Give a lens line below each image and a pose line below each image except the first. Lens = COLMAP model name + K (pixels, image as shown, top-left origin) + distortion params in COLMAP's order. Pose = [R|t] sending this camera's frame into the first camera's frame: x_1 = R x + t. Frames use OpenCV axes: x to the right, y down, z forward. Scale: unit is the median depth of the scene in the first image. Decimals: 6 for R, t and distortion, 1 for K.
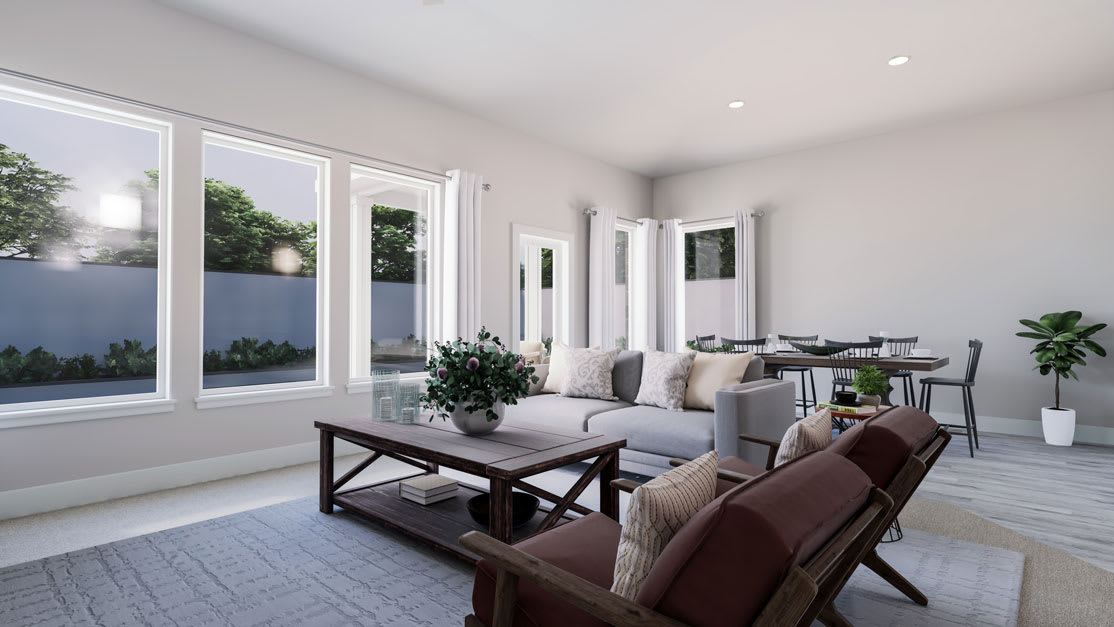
lens RADIAL K [[558.8, 0, 565.2], [0, 558.8, 310.5], [0, 0, 1]] dist [0.000879, -0.000987]
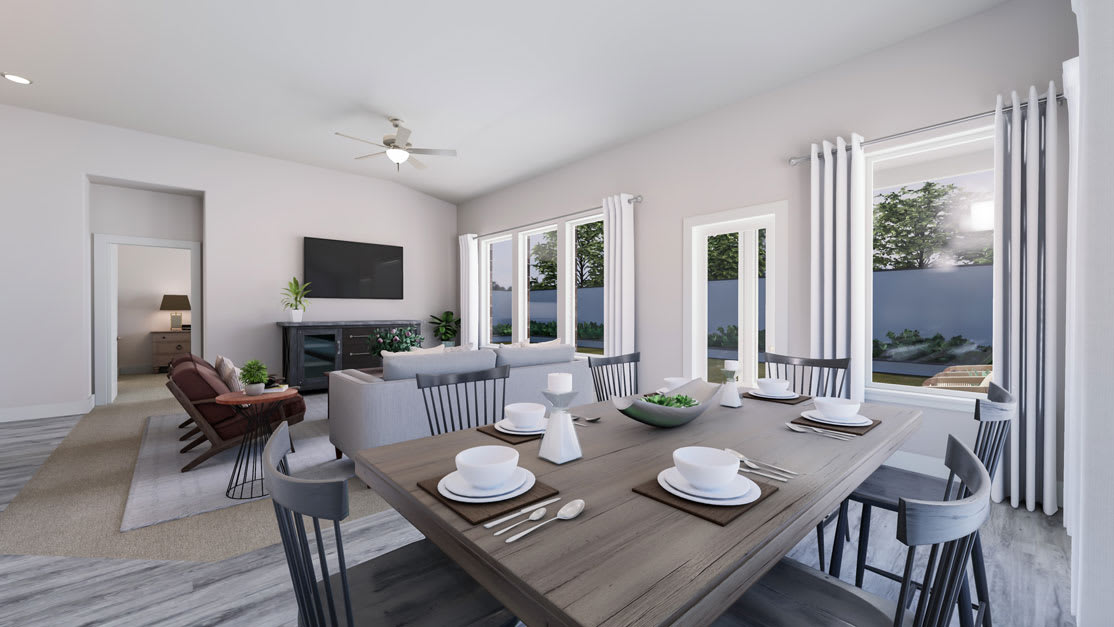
lens RADIAL K [[442.9, 0, 555.5], [0, 442.9, 309.5], [0, 0, 1]] dist [-0.007043, -0.000275]
pose [[-0.137371, 0.004630, -0.990509, 0.818617], [0.011240, 0.999932, 0.003115, -0.001158], [0.990456, -0.010705, -0.137414, 1.036378]]
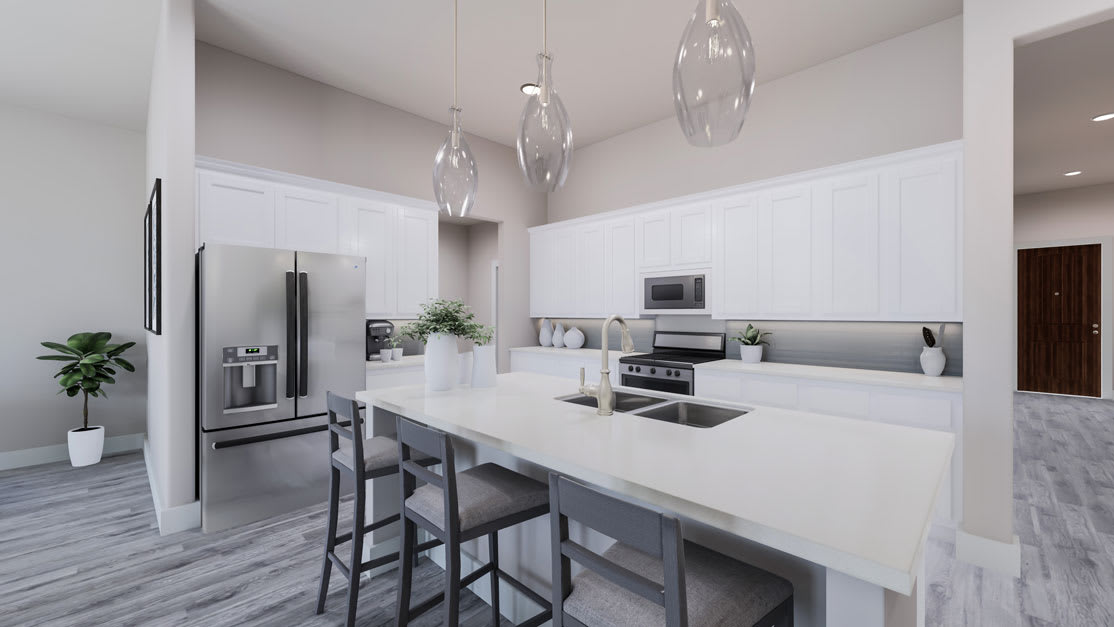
lens RADIAL K [[442.9, 0, 560.4], [0, 442.9, 310.4], [0, 0, 1]] dist [-0.007043, -0.000275]
pose [[0.060269, 0.005818, 0.998165, 0.148198], [-0.017811, 0.999830, -0.004752, -0.049271], [-0.998023, -0.017492, 0.060362, 0.107697]]
